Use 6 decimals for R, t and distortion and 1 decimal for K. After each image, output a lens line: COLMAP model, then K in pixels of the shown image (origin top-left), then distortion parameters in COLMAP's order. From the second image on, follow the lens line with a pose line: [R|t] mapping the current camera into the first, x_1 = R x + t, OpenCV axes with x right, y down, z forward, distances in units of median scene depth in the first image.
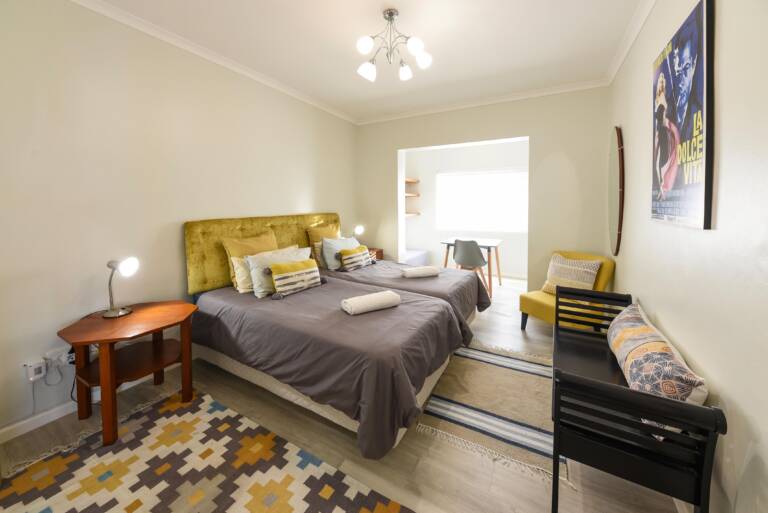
lens RADIAL K [[326.1, 0, 384.0], [0, 326.1, 256.5], [0, 0, 1]] dist [0.021593, -0.016292]
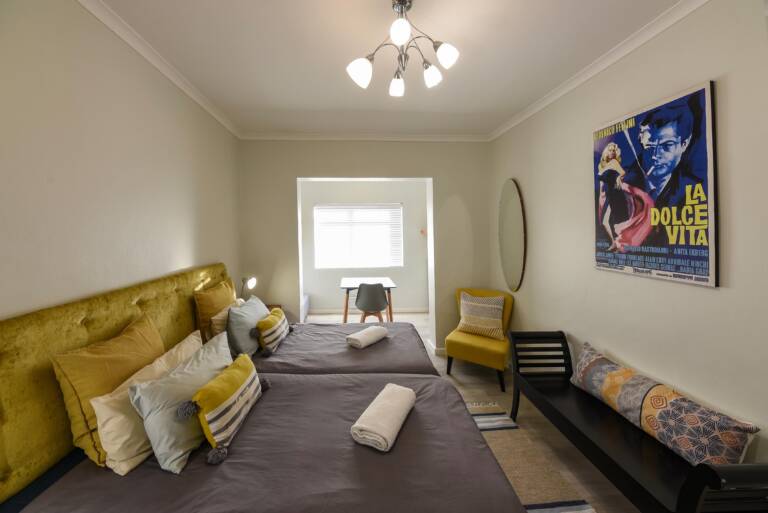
lens RADIAL K [[326.1, 0, 384.0], [0, 326.1, 256.5], [0, 0, 1]] dist [0.021593, -0.016292]
pose [[0.833681, -0.039270, 0.550848, -0.283290], [0.079315, 0.995642, -0.049060, -0.102693], [-0.546521, 0.084591, 0.833162, 0.307354]]
